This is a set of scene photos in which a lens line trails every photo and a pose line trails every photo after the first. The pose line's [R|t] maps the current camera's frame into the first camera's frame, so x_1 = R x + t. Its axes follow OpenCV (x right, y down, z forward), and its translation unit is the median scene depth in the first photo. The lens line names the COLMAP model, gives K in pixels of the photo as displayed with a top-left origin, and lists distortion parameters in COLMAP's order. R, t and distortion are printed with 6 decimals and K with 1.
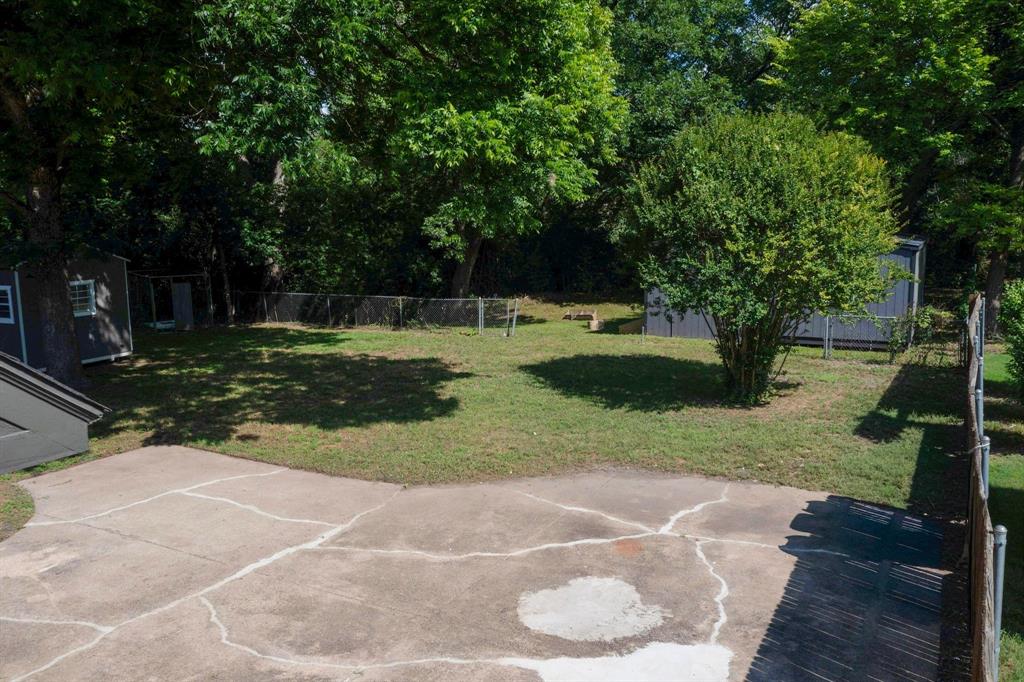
lens RADIAL K [[817.6, 0, 510.4], [0, 817.6, 339.1], [0, 0, 1]] dist [0.006796, 0.005210]
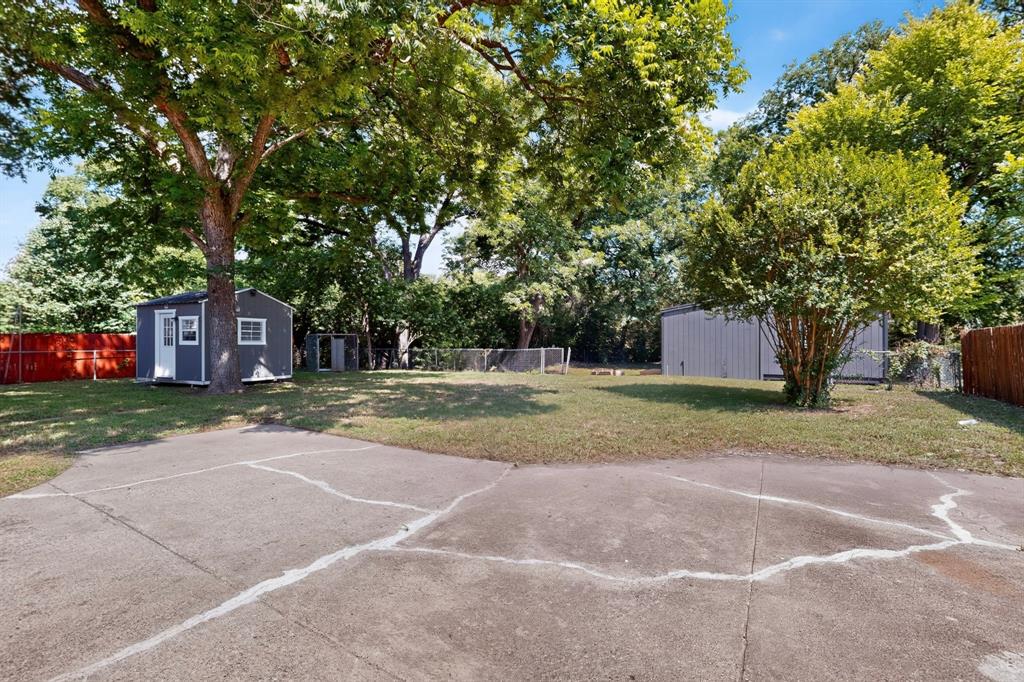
lens RADIAL K [[449.9, 0, 515.2], [0, 449.9, 343.6], [0, 0, 1]] dist [0.003880, 0.000412]
pose [[0.998748, 0.013153, -0.048268, -0.130226], [-0.019890, 0.989685, -0.141876, 0.147113], [0.045904, 0.142659, 0.988707, 0.637044]]
